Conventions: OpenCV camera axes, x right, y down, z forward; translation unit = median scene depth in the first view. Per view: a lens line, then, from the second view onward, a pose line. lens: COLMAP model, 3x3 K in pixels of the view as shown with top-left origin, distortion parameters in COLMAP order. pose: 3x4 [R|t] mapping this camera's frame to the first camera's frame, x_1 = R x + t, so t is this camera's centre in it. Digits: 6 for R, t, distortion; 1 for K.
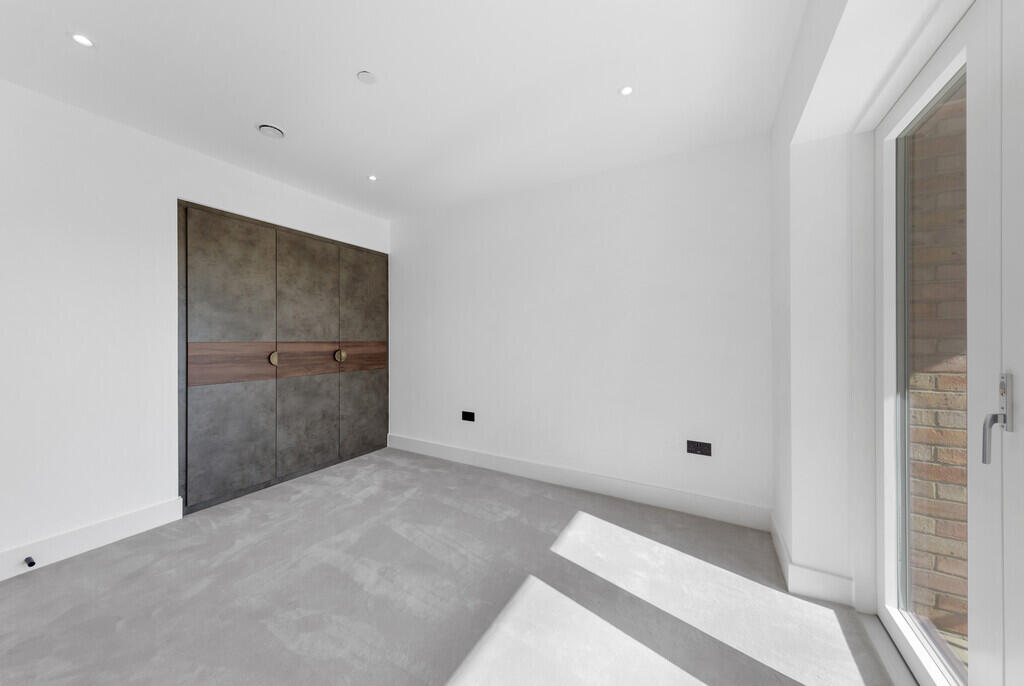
lens RADIAL K [[354.2, 0, 493.6], [0, 354.2, 345.3], [0, 0, 1]] dist [0.001740, 0.000136]
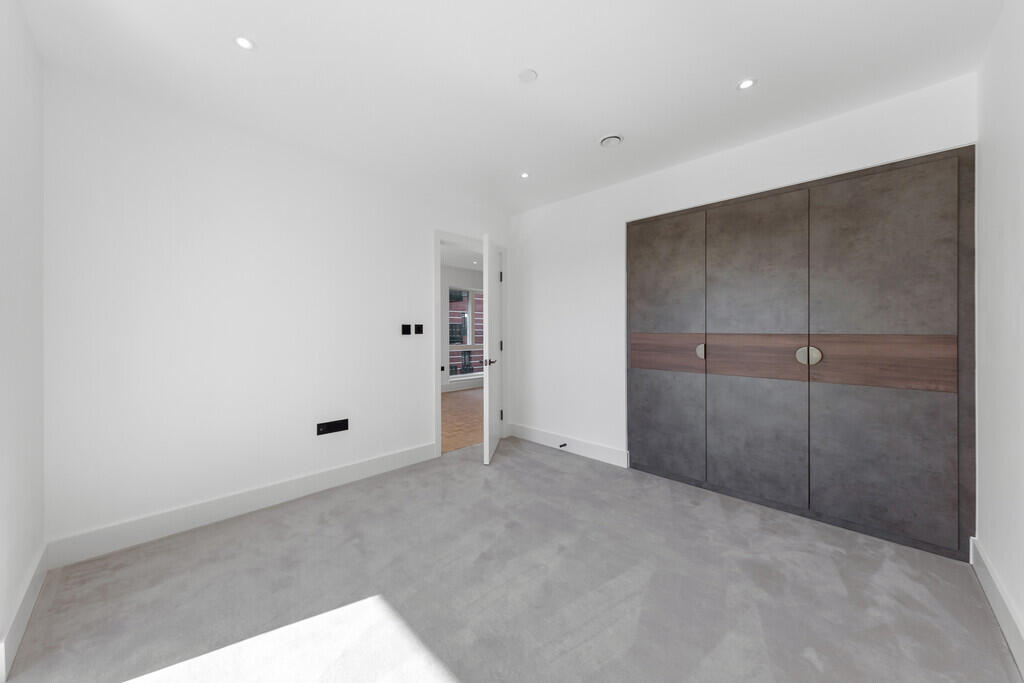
lens RADIAL K [[354.2, 0, 493.6], [0, 354.2, 343.8], [0, 0, 1]] dist [0.001740, 0.000136]
pose [[-0.245393, 0.031627, -0.968908, 0.375479], [-0.022563, 0.999011, 0.038324, -0.005315], [0.969161, 0.031266, -0.244437, 0.640356]]
